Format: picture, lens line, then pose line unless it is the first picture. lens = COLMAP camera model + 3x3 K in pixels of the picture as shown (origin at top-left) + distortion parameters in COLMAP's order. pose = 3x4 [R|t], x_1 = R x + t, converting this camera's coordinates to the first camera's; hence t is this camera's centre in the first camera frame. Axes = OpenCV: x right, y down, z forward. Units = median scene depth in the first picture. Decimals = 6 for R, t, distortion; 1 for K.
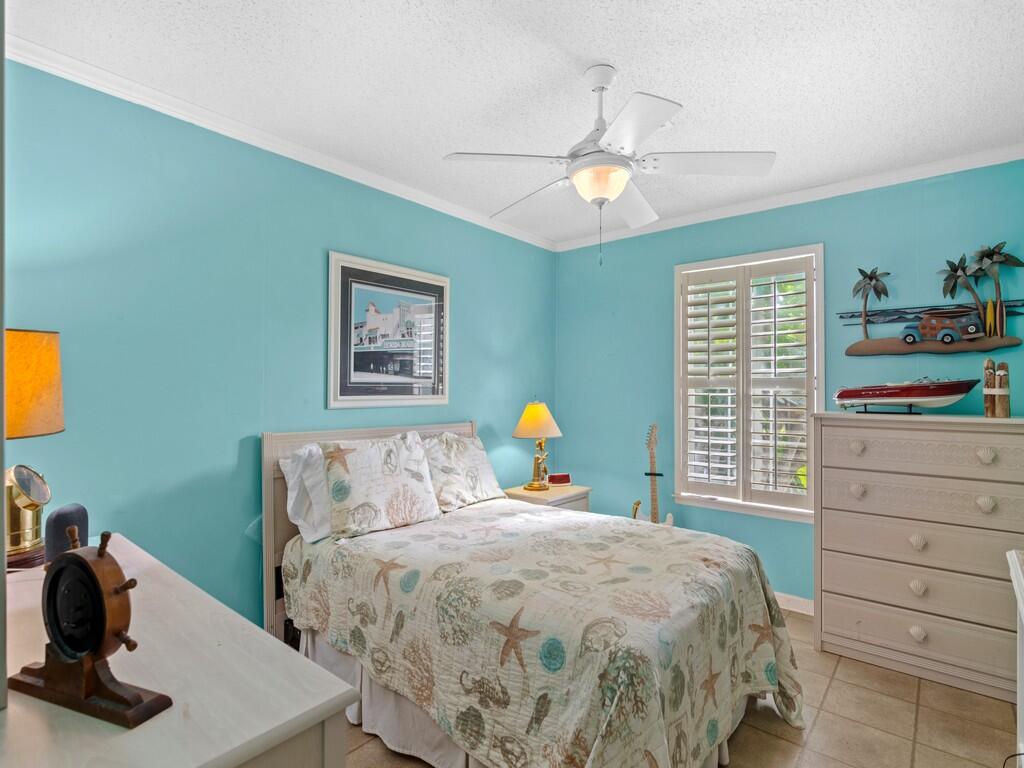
lens RADIAL K [[527.2, 0, 516.3], [0, 527.2, 388.2], [0, 0, 1]] dist [-0.003671, -0.000791]
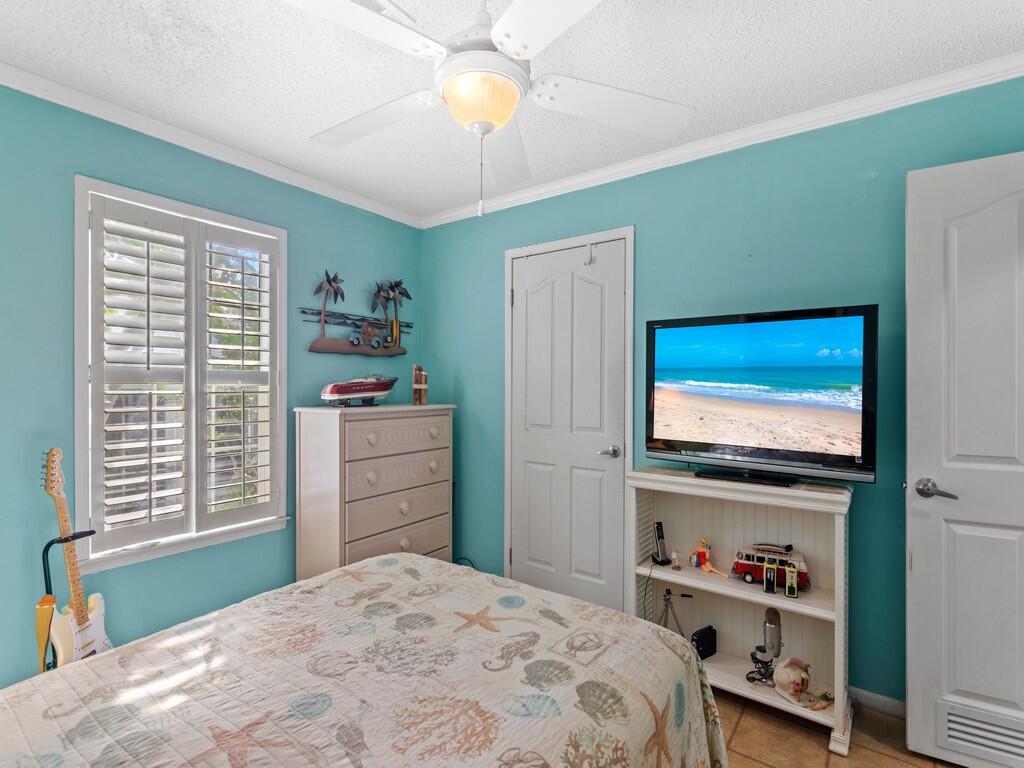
lens RADIAL K [[505.8, 0, 512.0], [0, 505.8, 384.0], [0, 0, 1]] dist [0.000610, -0.000004]
pose [[-0.069358, -0.002289, 0.997589, -0.420835], [-0.007172, 0.999973, 0.001796, -0.004296], [-0.997566, -0.007030, -0.069372, 0.777273]]
